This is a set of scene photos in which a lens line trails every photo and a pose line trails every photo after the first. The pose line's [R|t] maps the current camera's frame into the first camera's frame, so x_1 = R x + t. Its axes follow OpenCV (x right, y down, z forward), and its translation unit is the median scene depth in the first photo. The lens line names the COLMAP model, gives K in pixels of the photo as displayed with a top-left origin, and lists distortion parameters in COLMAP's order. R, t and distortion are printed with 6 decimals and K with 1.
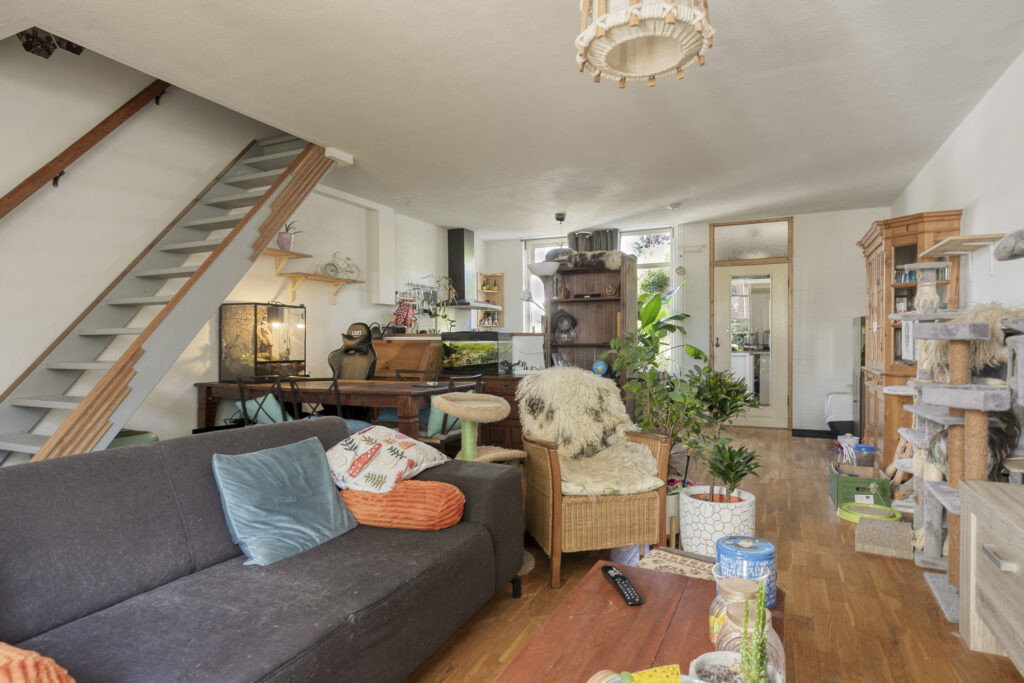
lens RADIAL K [[564.3, 0, 506.3], [0, 564.3, 349.9], [0, 0, 1]] dist [-0.004185, -0.000464]
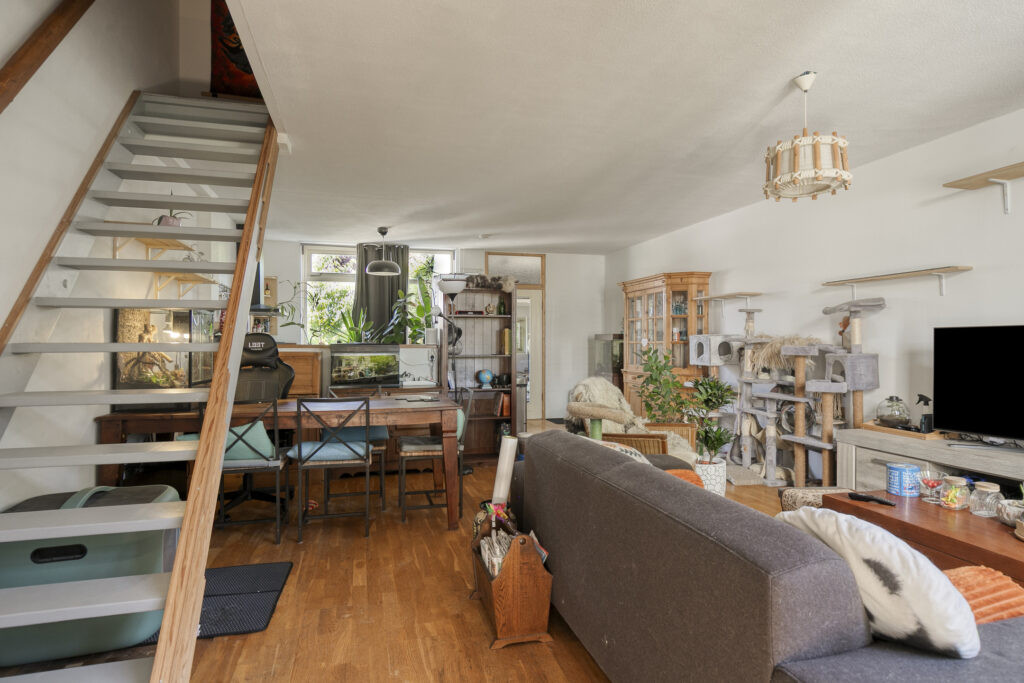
lens RADIAL K [[564.3, 0, 501.1], [0, 564.3, 336.8], [0, 0, 1]] dist [-0.004185, -0.000464]
pose [[0.767058, 0.012006, 0.641465, -0.525701], [0.007642, 0.999583, -0.027847, -0.015632], [-0.641532, 0.026262, 0.766646, 0.104024]]
